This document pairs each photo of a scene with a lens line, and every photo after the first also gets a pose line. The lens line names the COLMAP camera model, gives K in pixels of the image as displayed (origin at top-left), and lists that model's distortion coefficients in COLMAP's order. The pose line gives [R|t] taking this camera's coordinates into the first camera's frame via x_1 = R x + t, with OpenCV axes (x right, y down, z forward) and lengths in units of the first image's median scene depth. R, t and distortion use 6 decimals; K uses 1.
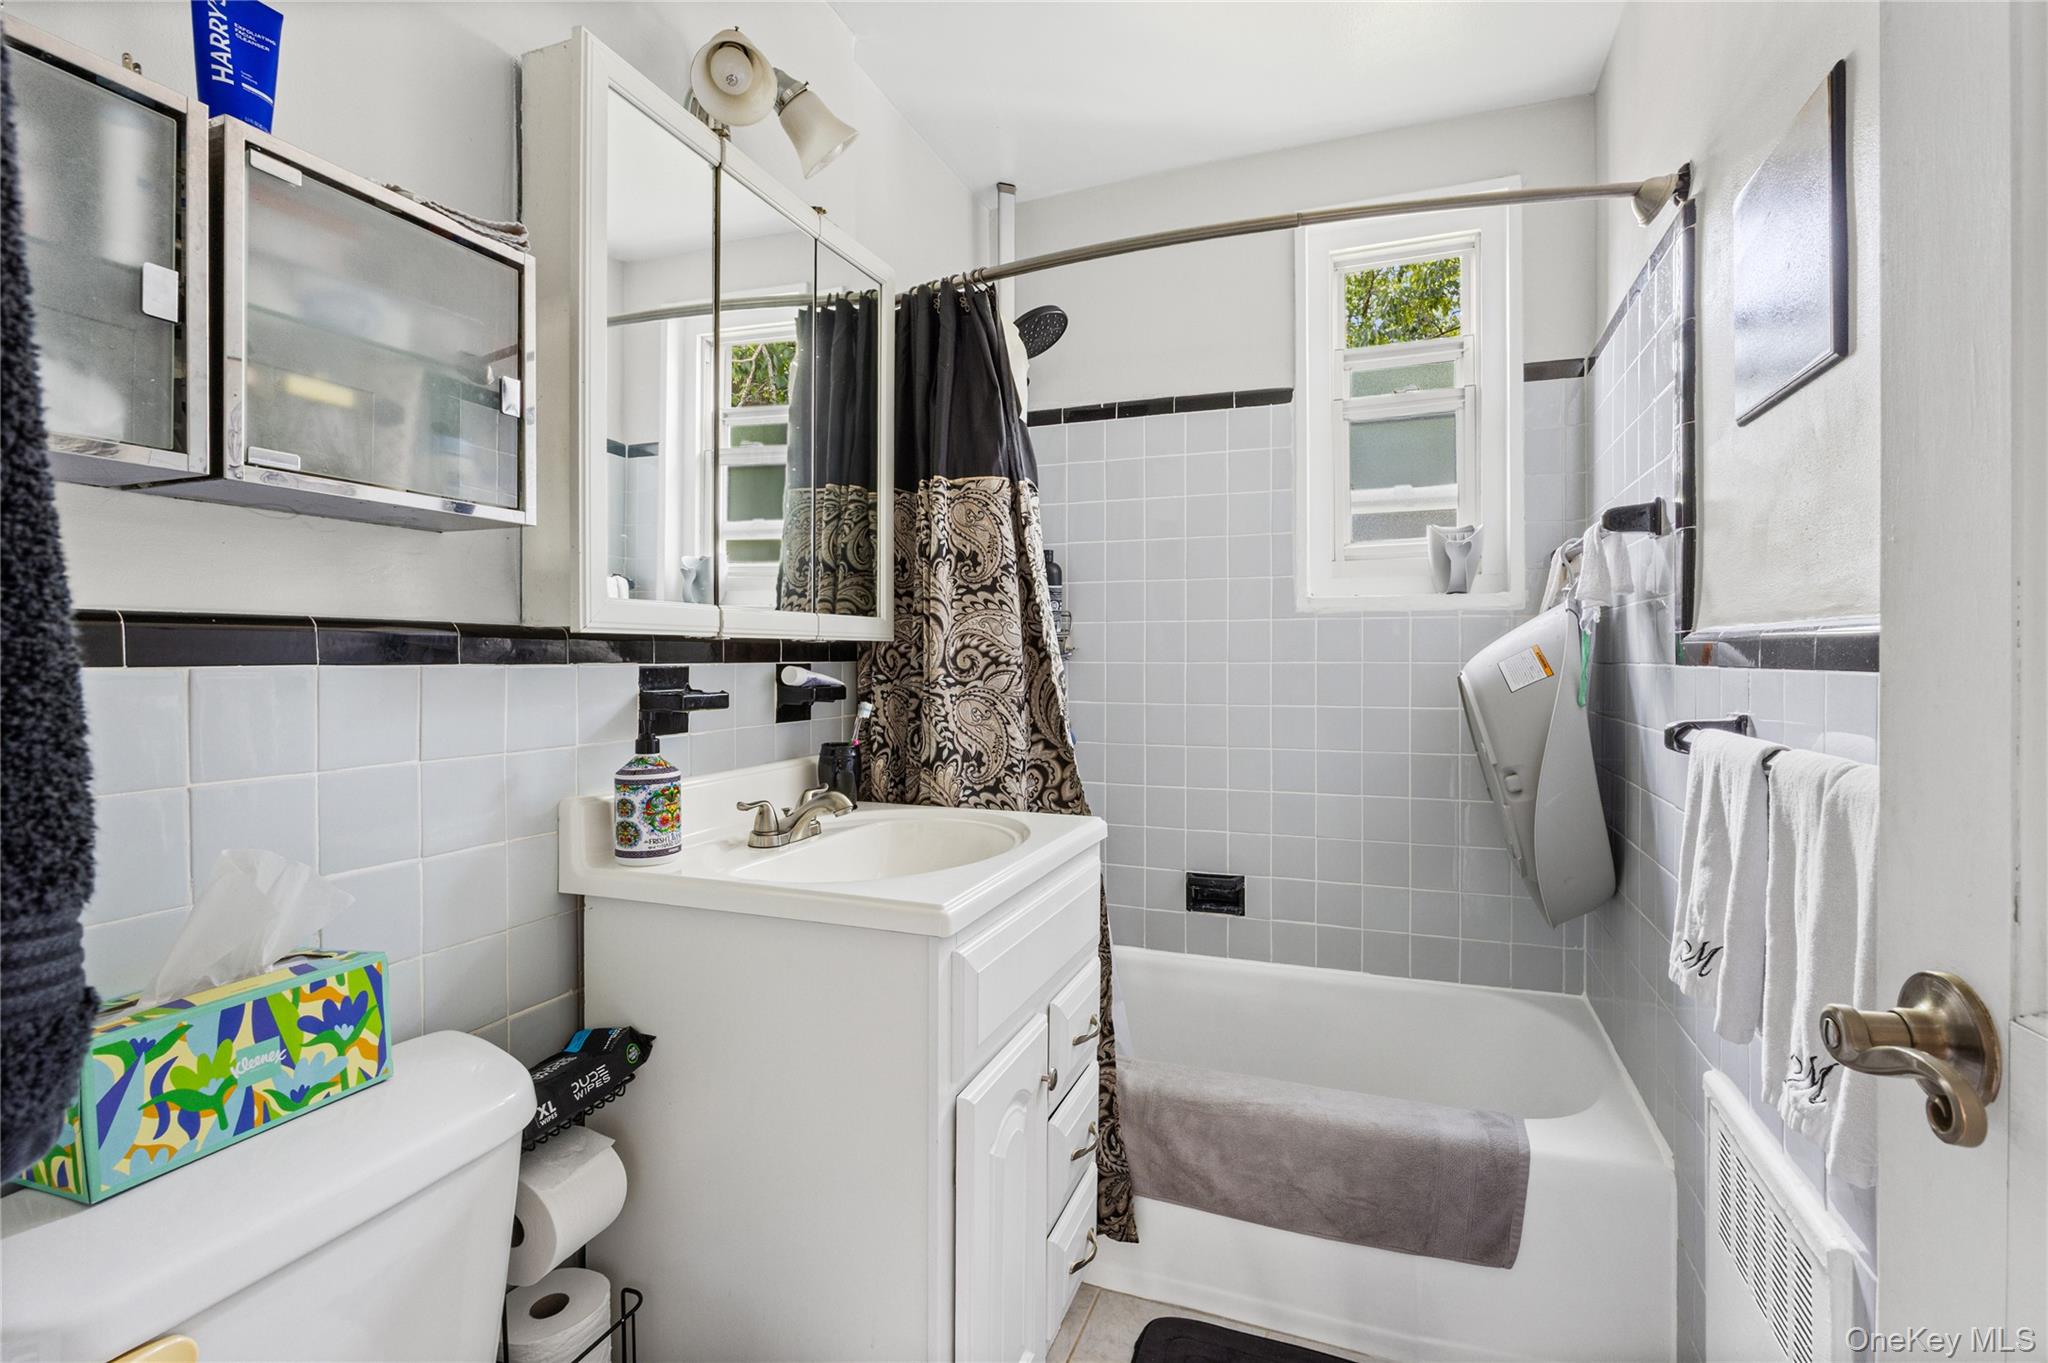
lens RADIAL K [[910.9, 0, 1009.7], [0, 910.9, 670.8], [0, 0, 1]] dist [-0.011613, -0.000972]
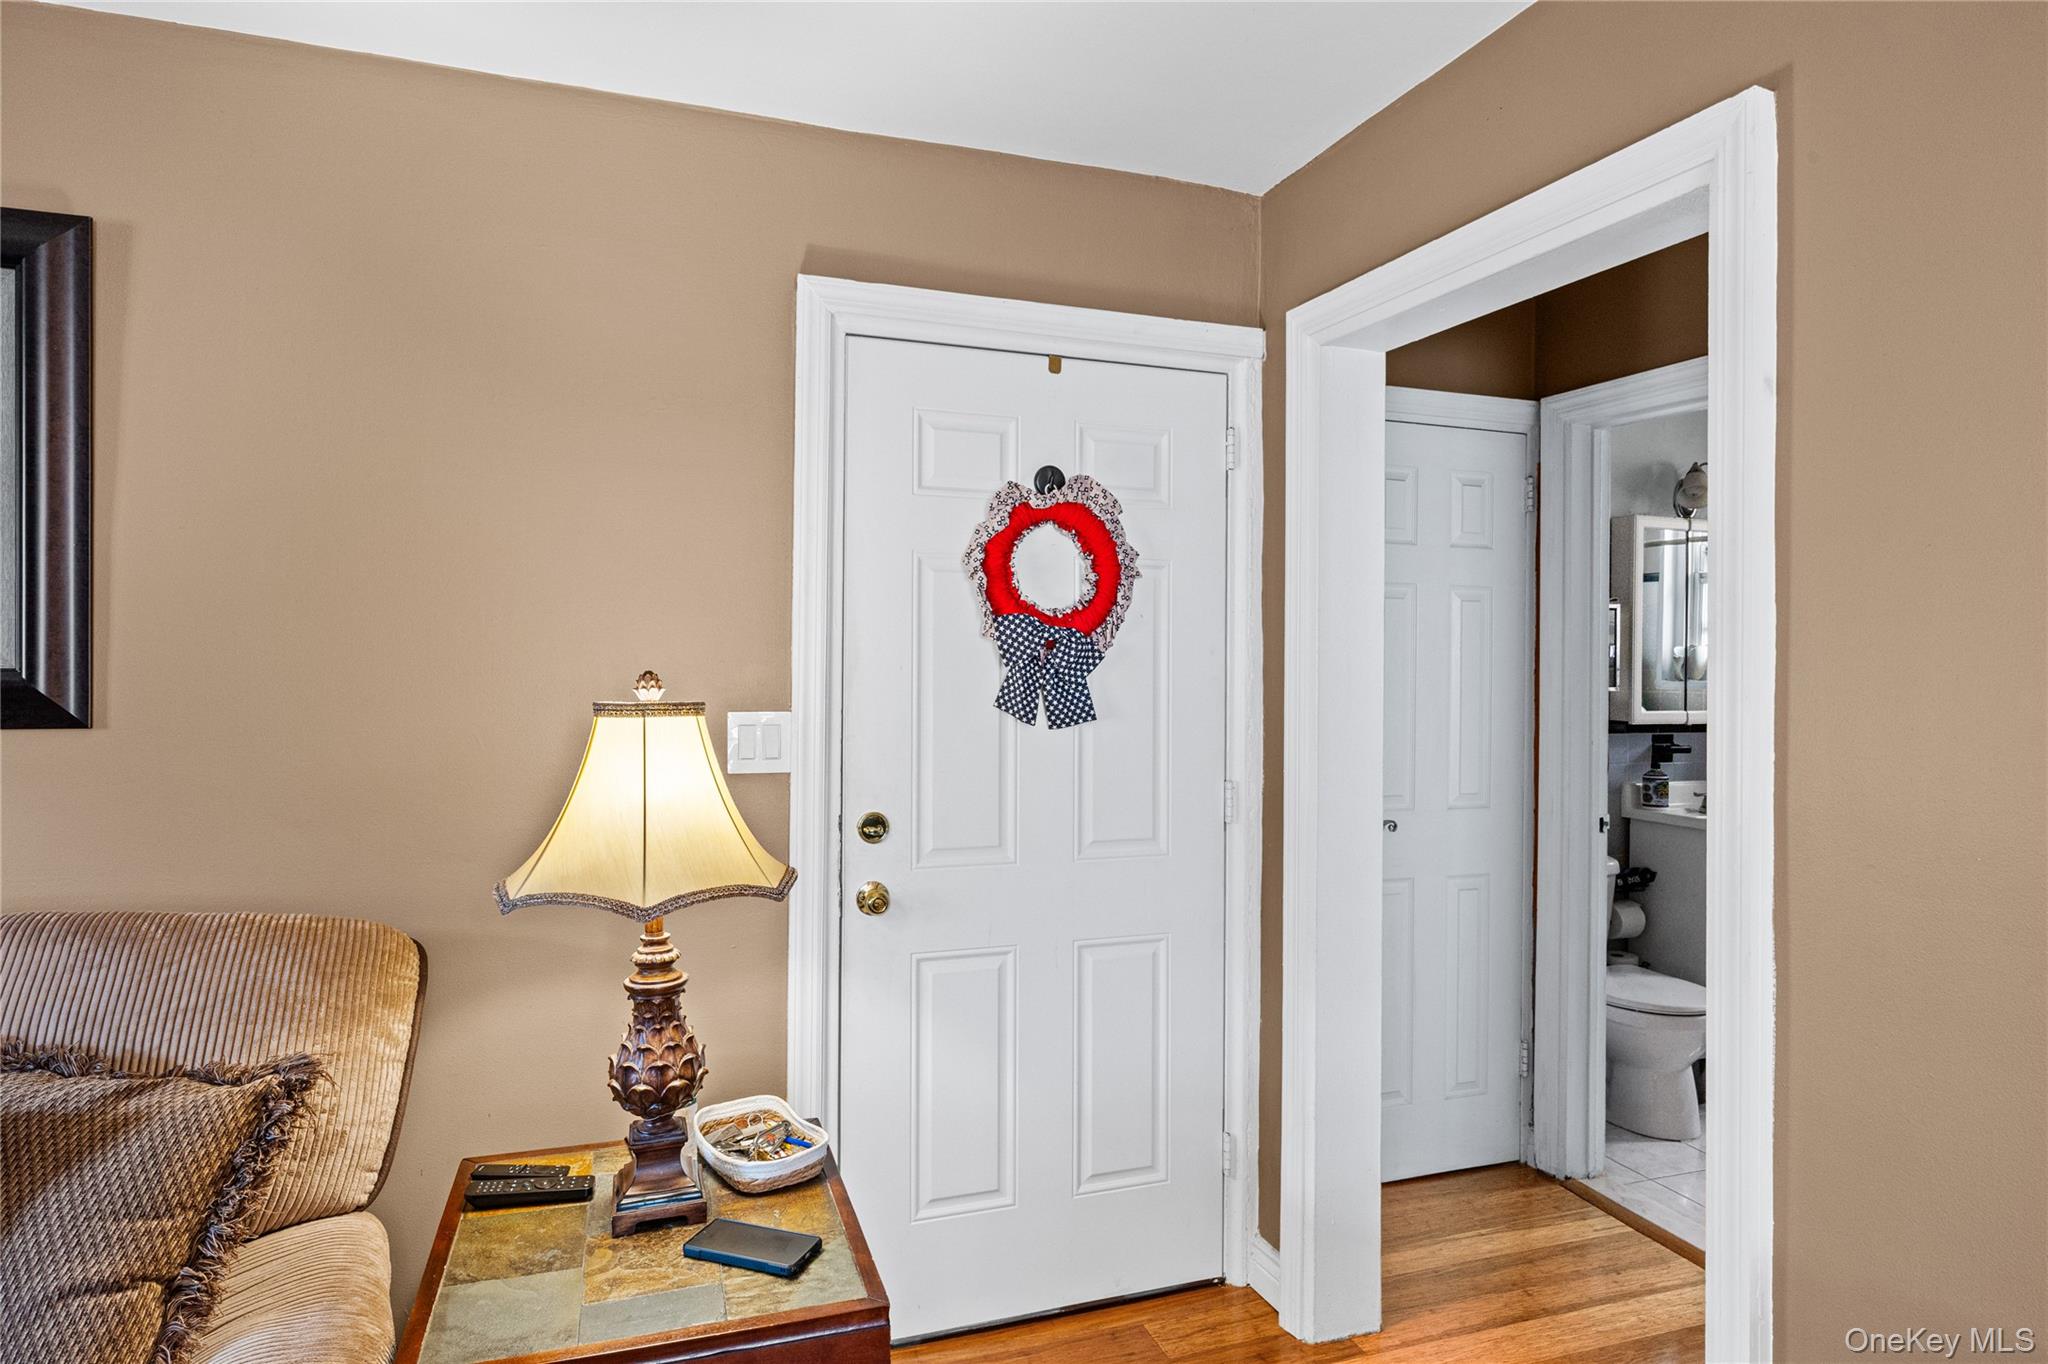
lens RADIAL K [[1190.7, 0, 1020.0], [0, 1190.7, 658.6], [0, 0, 1]] dist [-0.003318, 0.001046]
pose [[0.657417, 0.009454, -0.753468, 1.005552], [-0.017088, 0.999851, -0.002364, -0.193662], [0.753333, 0.014430, 0.657480, -2.711195]]
